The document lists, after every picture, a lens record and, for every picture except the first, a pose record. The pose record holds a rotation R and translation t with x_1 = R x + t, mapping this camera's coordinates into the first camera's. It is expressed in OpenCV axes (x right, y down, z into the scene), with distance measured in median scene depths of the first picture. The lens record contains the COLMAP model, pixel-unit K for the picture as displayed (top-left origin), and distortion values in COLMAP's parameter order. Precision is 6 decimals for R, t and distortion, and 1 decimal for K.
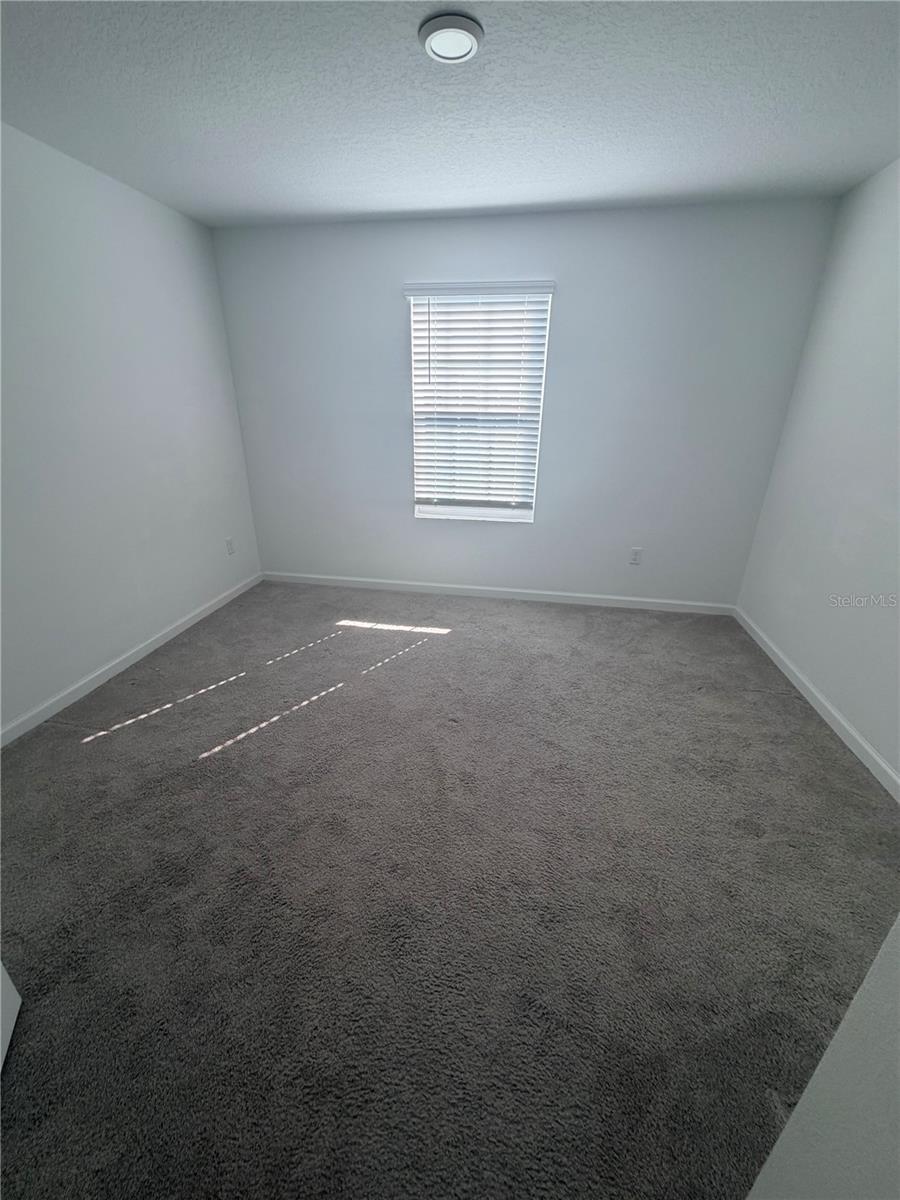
lens RADIAL K [[478.0, 0, 449.2], [0, 478.0, 601.9], [0, 0, 1]] dist [-0.002520, -0.000290]
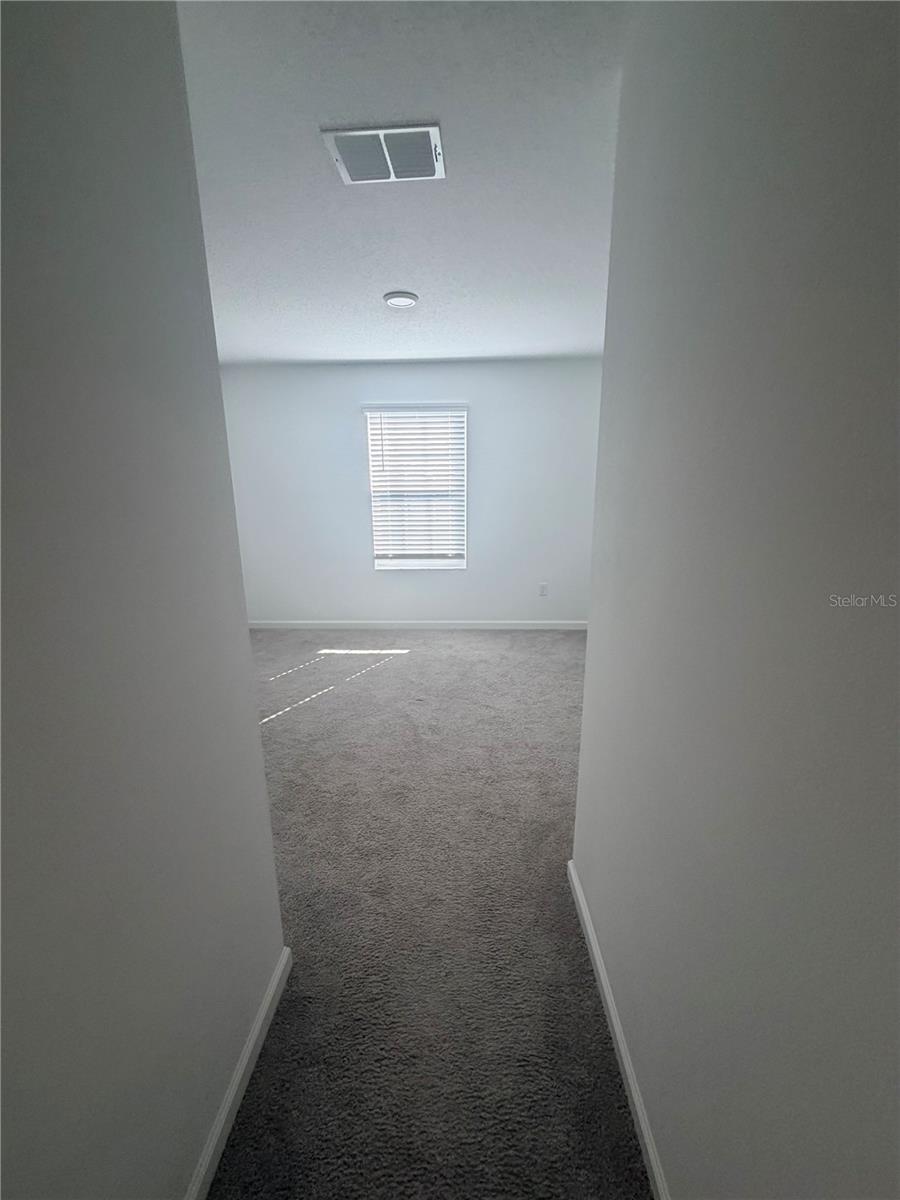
lens RADIAL K [[478.0, 0, 449.6], [0, 478.0, 599.9], [0, 0, 1]] dist [-0.002520, -0.000290]
pose [[0.990251, -0.051939, 0.129245, -0.050966], [0.071016, 0.986483, -0.147672, 0.125920], [-0.119828, 0.155411, 0.980555, -0.314463]]
